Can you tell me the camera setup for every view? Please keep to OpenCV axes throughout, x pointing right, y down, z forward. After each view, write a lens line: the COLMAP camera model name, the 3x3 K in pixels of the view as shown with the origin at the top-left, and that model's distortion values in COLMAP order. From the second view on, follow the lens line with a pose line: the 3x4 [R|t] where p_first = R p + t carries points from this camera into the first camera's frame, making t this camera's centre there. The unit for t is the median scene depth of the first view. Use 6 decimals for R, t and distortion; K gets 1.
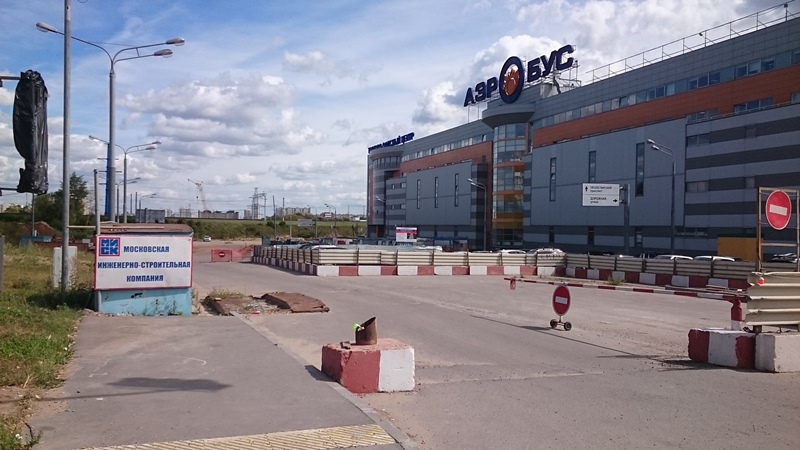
lens RADIAL K [[629.4, 0, 400.0], [0, 629.4, 225.0], [0, 0, 1]] dist [0.146472, -0.178340]
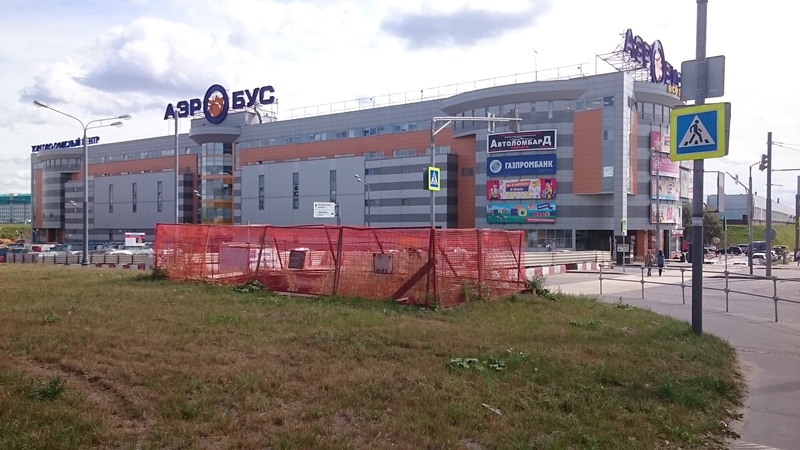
lens RADIAL K [[629.4, 0, 400.0], [0, 629.4, 225.0], [0, 0, 1]] dist [0.146472, -0.178340]
pose [[0.841911, -0.008749, 0.539546, -0.186297], [0.006706, 0.999961, 0.005750, -0.011903], [-0.539575, -0.001223, 0.841937, -0.178249]]
